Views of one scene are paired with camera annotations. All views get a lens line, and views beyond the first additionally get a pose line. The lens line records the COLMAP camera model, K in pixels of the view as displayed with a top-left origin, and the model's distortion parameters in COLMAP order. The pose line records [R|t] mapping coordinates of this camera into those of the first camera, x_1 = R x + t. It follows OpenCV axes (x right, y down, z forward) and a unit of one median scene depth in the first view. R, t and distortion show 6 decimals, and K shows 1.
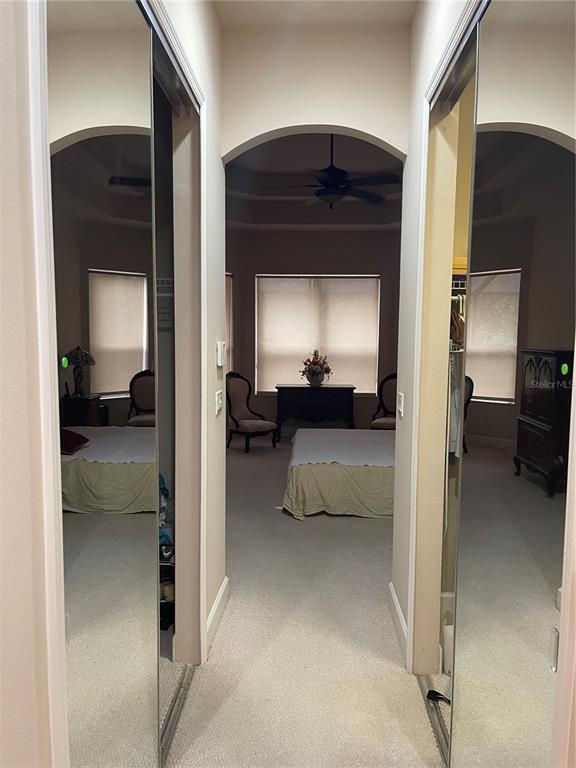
lens RADIAL K [[581.3, 0, 288.0], [0, 581.3, 384.0], [0, 0, 1]] dist [0.083768, -0.093901]
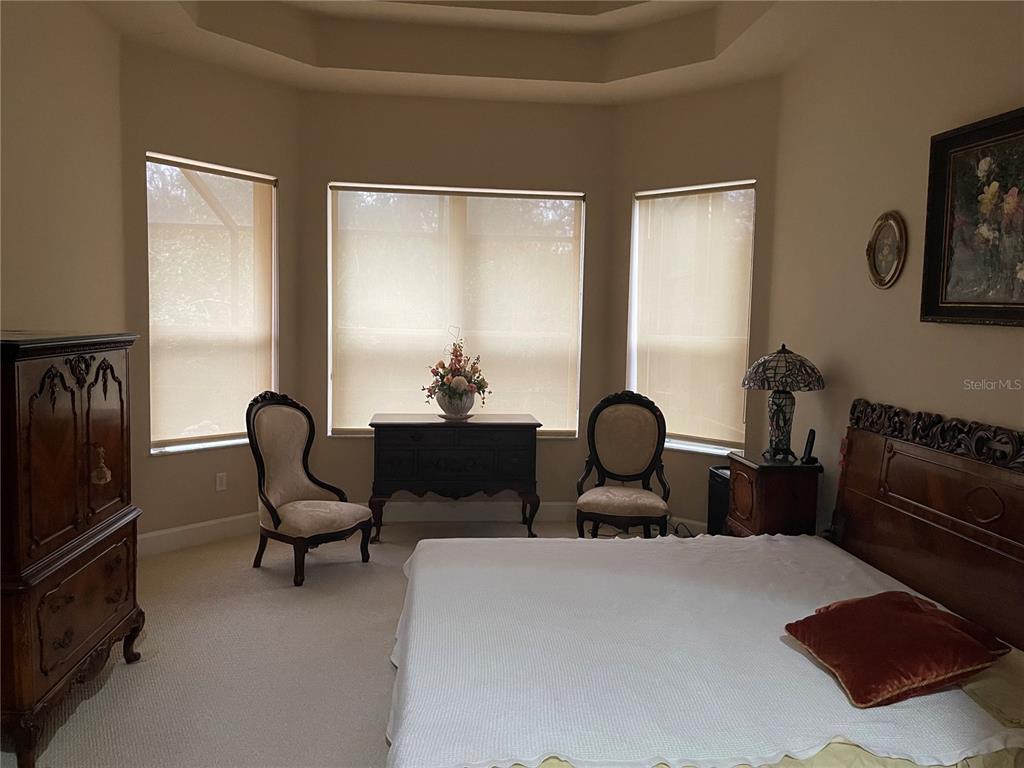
lens RADIAL K [[775.1, 0, 512.0], [0, 775.1, 384.0], [0, 0, 1]] dist [0.083768, -0.093901]
pose [[0.989581, 0.001420, 0.143973, 0.001322], [-0.002489, 0.999971, 0.007242, -0.030299], [-0.143959, -0.007525, 0.989555, 0.370480]]
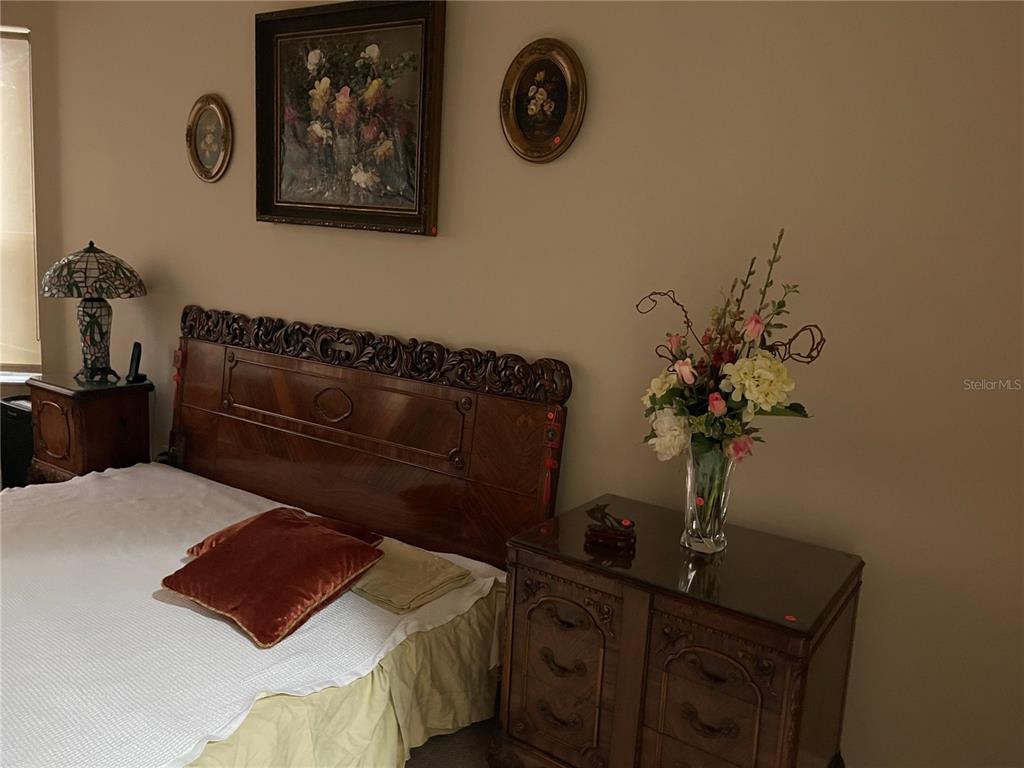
lens RADIAL K [[775.1, 0, 512.0], [0, 775.1, 384.0], [0, 0, 1]] dist [0.083768, -0.093901]
pose [[0.523567, -0.115442, 0.844127, 0.002500], [0.011417, 0.991639, 0.128535, -0.028860], [-0.851908, -0.057660, 0.520508, 0.434491]]
